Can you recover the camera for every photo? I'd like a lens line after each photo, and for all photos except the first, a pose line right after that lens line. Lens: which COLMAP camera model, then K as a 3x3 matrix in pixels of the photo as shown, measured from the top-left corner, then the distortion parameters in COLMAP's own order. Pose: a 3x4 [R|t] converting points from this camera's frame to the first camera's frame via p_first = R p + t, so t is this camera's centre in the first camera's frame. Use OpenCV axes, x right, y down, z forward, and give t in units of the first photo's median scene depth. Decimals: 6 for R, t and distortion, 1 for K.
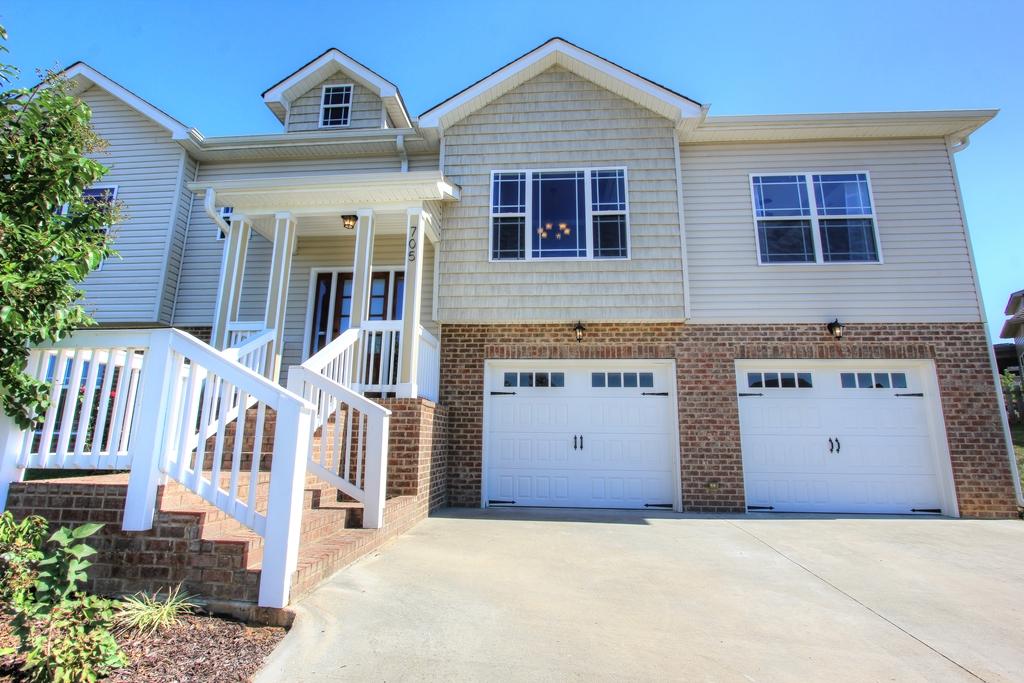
lens RADIAL K [[471.1, 0, 513.4], [0, 471.1, 343.2], [0, 0, 1]] dist [-0.017452, 0.002825]
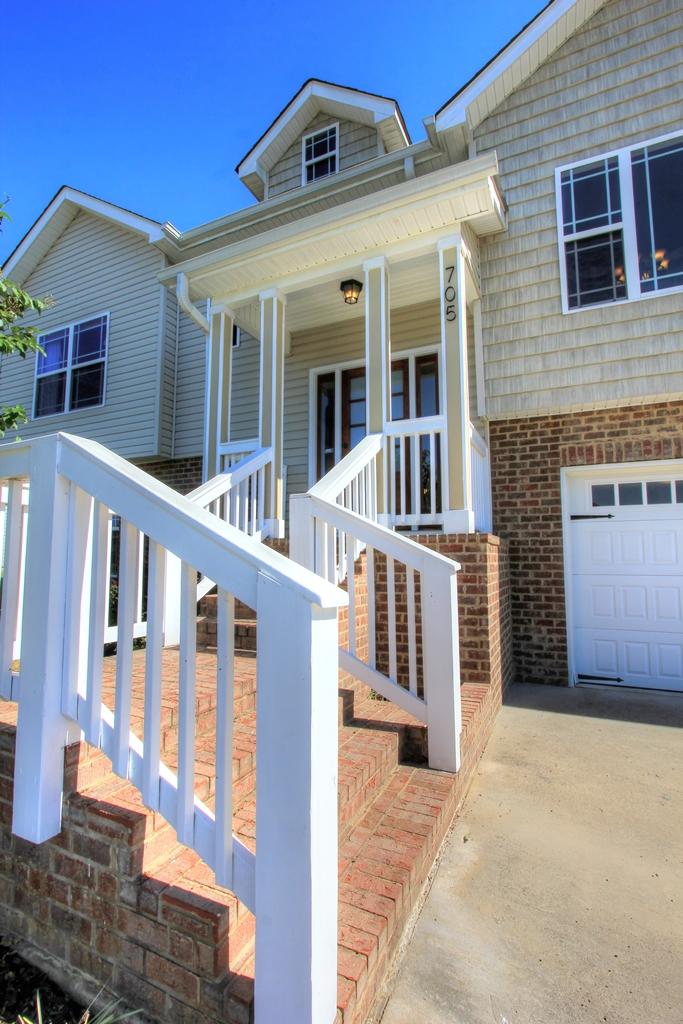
lens RADIAL K [[471.1, 0, 342.4], [0, 471.1, 515.0], [0, 0, 1]] dist [-0.017452, 0.002825]
pose [[0.935600, -0.043525, -0.350368, -0.121642], [0.081091, 0.992333, 0.093268, 0.014318], [0.343623, -0.115673, 0.931957, 0.273691]]
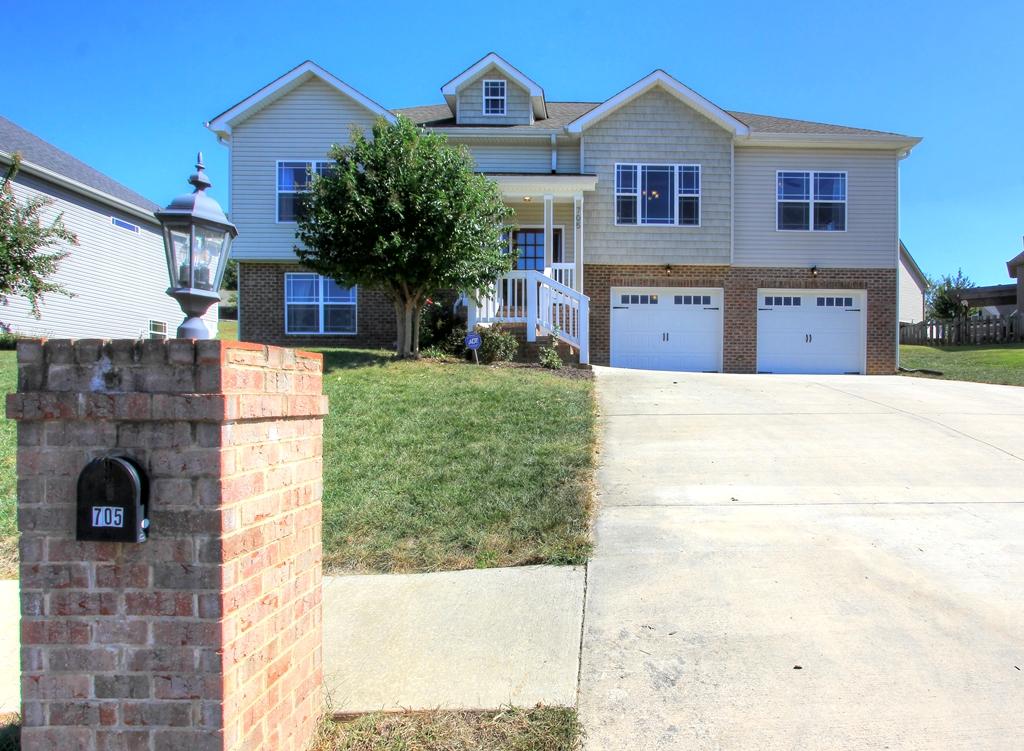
lens RADIAL K [[580.7, 0, 605.9], [0, 580.7, 401.5], [0, 0, 1]] dist [-0.016755, 0.001974]
pose [[0.994971, -0.008727, 0.099778, -0.286381], [-0.012591, 0.977396, 0.211044, -0.001295], [-0.099365, -0.211239, 0.972371, -1.062615]]
